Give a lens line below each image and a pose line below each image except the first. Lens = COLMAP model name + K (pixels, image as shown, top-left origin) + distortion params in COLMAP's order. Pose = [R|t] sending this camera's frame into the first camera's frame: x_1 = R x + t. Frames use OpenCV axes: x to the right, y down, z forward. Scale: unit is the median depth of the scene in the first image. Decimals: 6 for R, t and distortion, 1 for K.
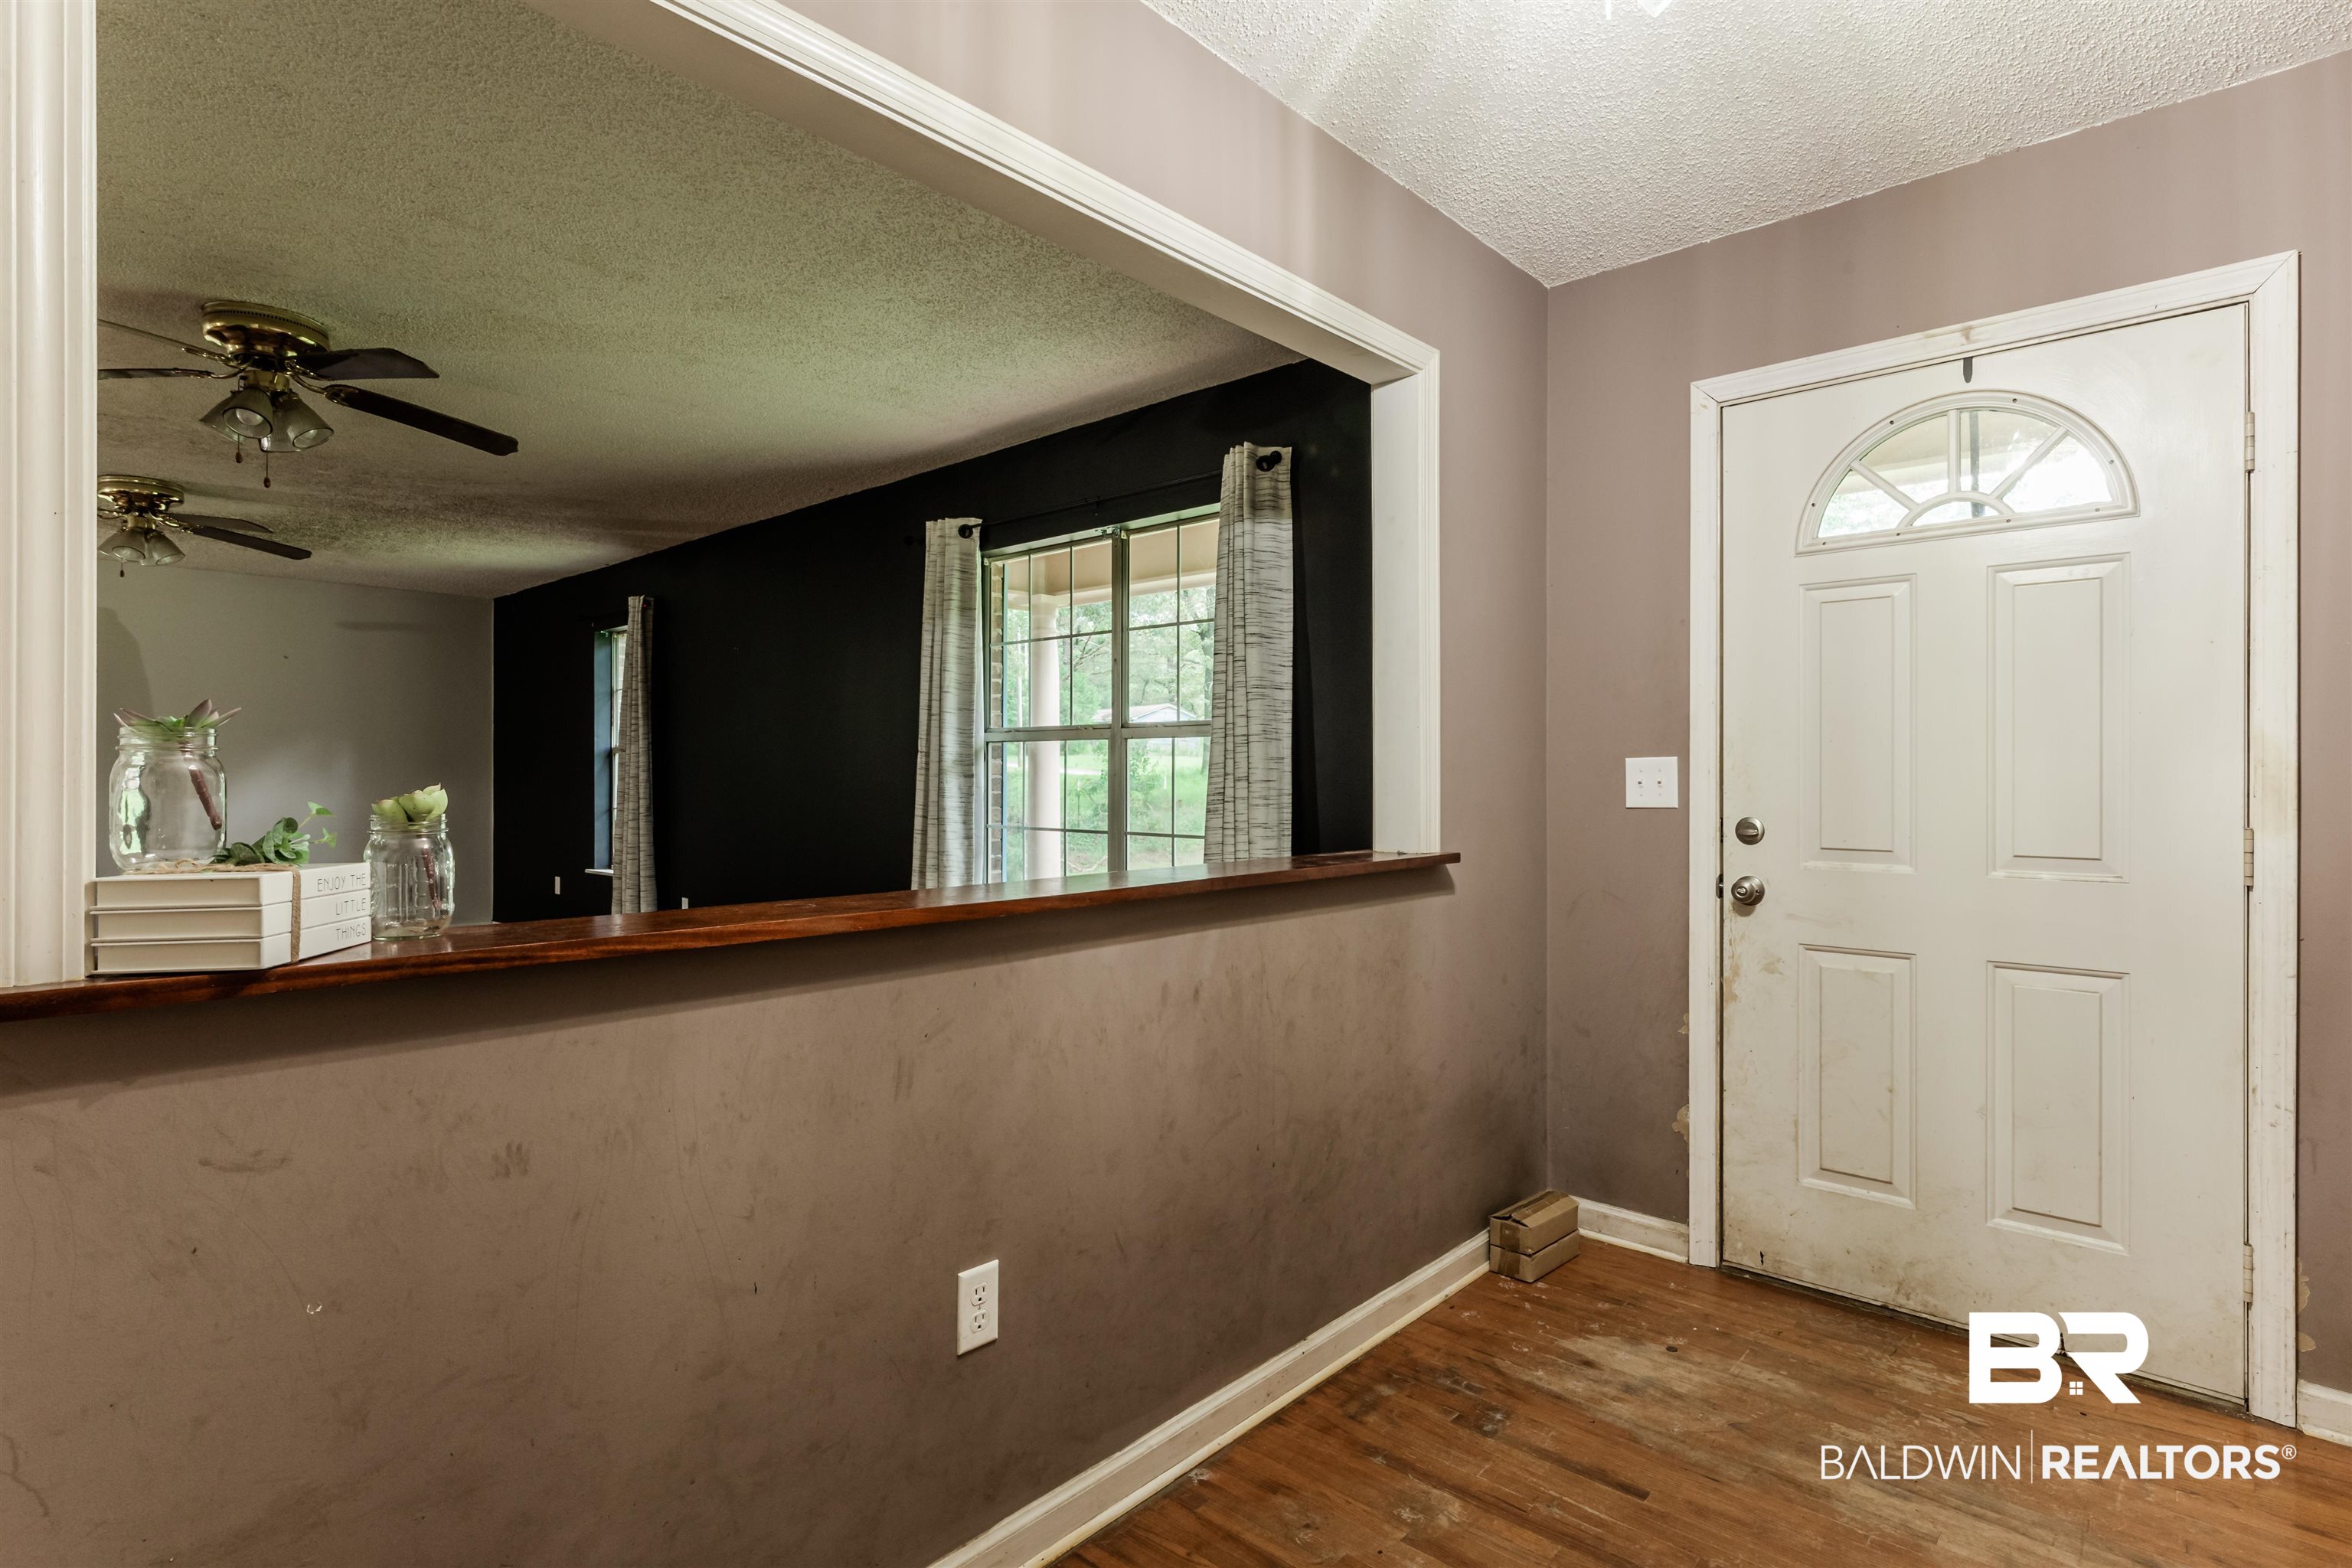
lens RADIAL K [[1162.1, 0, 1169.3], [0, 1162.1, 773.5], [0, 0, 1]] dist [-0.001262, 0.000924]
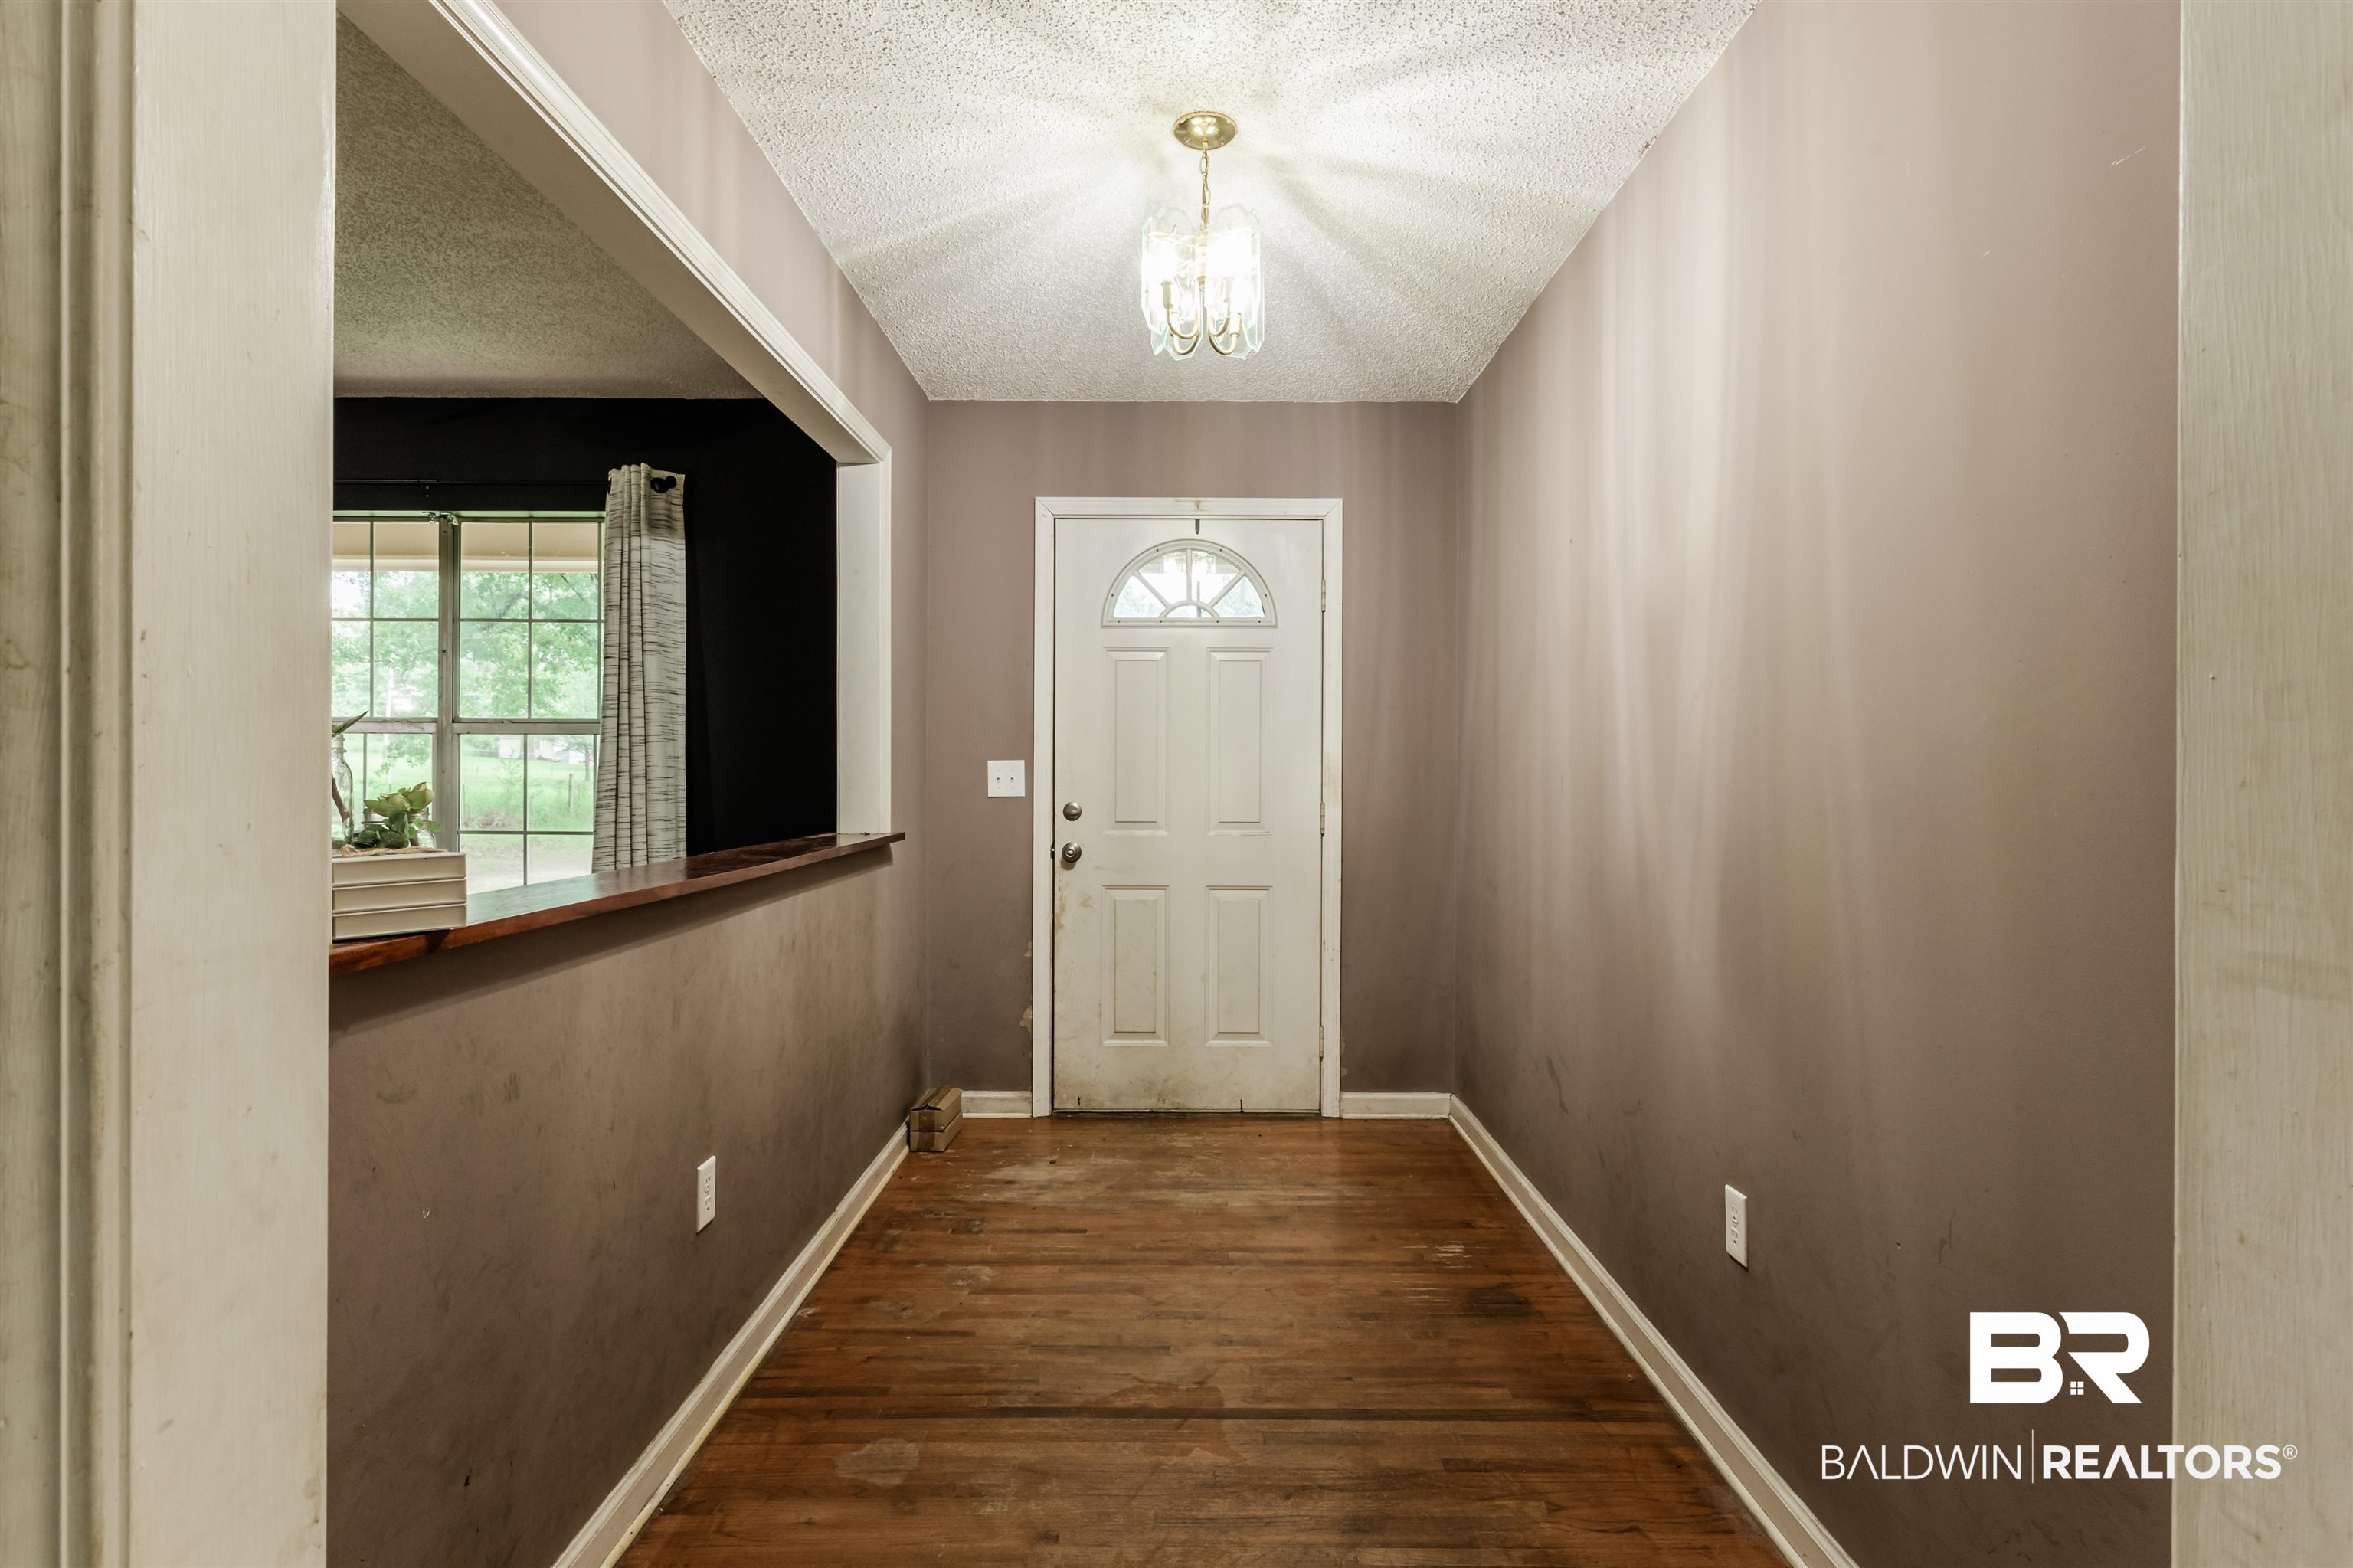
lens RADIAL K [[1162.6, 0, 1169.8], [0, 1162.6, 773.5], [0, 0, 1]] dist [-0.001262, 0.000924]
pose [[0.741637, 0.001499, 0.670799, -0.396585], [-0.003724, 0.999991, 0.001882, -0.001952], [-0.670791, -0.003894, 0.741636, -0.171779]]
